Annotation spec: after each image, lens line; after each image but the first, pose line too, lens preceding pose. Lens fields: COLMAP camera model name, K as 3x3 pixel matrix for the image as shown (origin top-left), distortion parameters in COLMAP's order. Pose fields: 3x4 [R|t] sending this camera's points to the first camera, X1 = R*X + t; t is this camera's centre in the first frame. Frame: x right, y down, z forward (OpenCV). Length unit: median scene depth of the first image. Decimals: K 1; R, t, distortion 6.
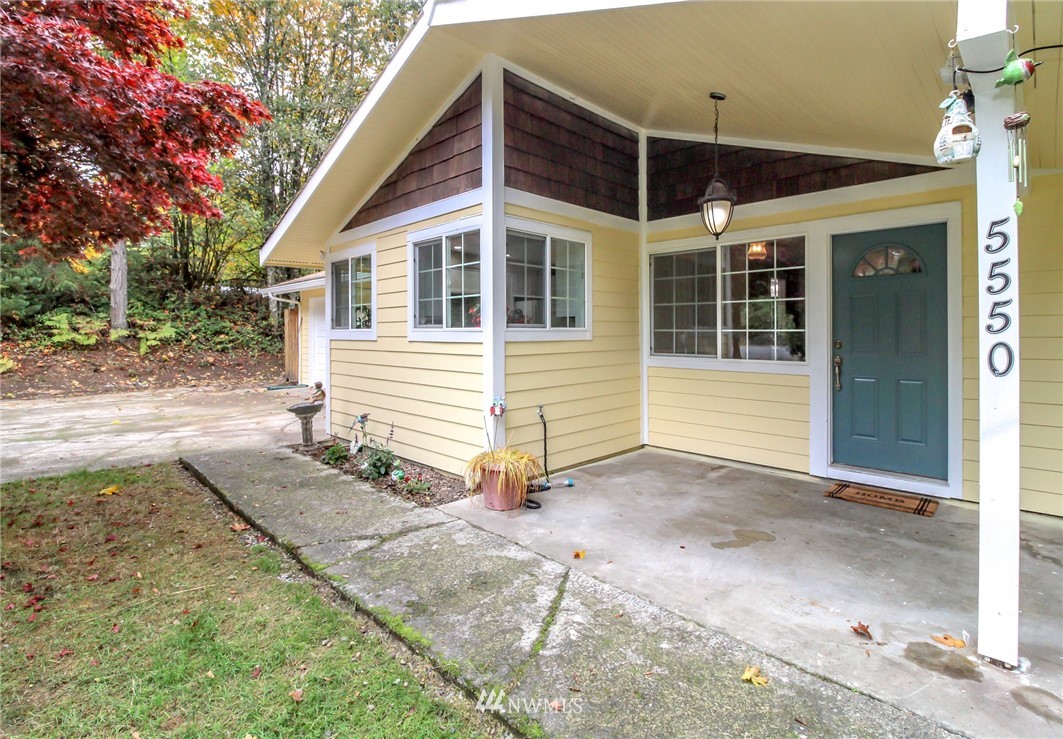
lens RADIAL K [[505.6, 0, 539.1], [0, 505.6, 340.1], [0, 0, 1]] dist [-0.003644, -0.001362]
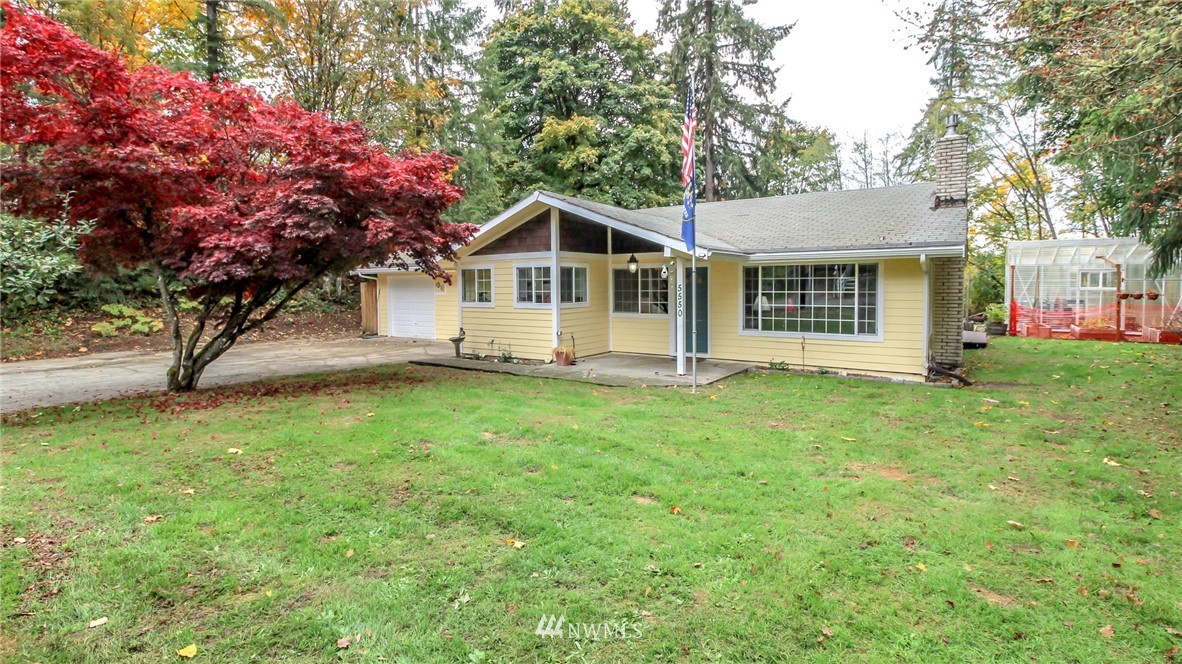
lens RADIAL K [[533.8, 0, 591.0], [0, 533.8, 332.0], [0, 0, 1]] dist [0.000129, -0.000020]
pose [[0.985223, -0.021249, 0.169953, -0.364595], [0.009466, 0.997513, 0.069842, -0.063929], [-0.171014, -0.067201, 0.982974, -1.707311]]
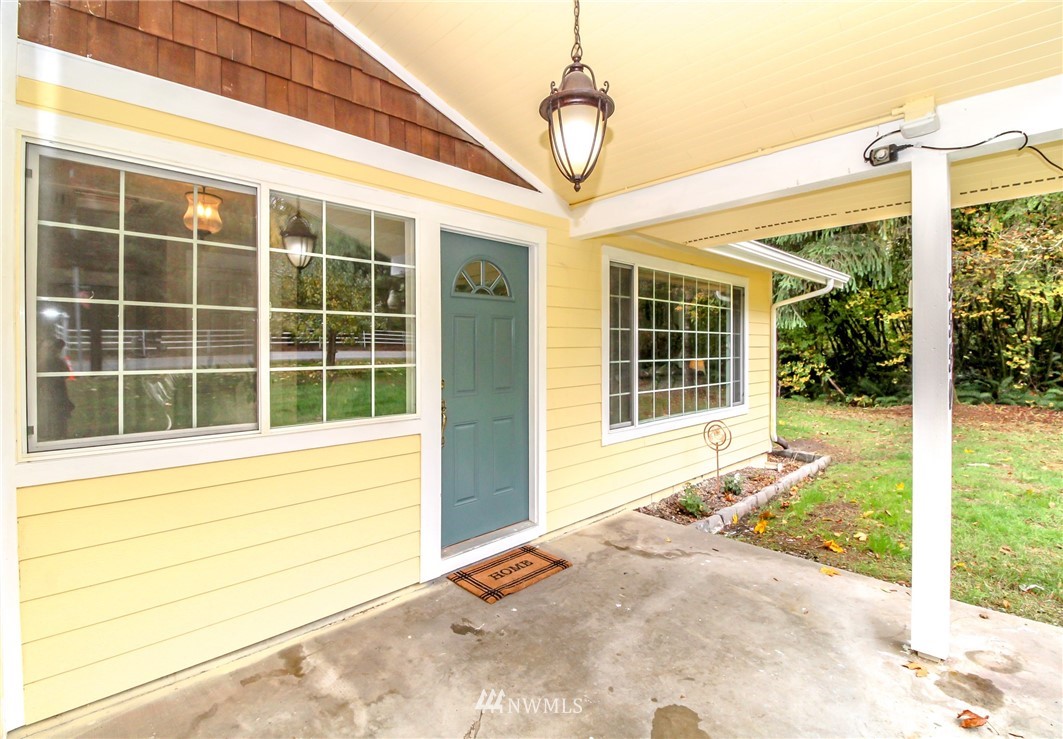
lens RADIAL K [[496.9, 0, 513.5], [0, 496.9, 349.0], [0, 0, 1]] dist [-0.000872, -0.009749]
pose [[0.033826, -0.002195, 0.999425, -0.106322], [0.020260, 0.999794, 0.001510, -0.037989], [-0.999222, 0.020197, 0.033863, 0.850365]]
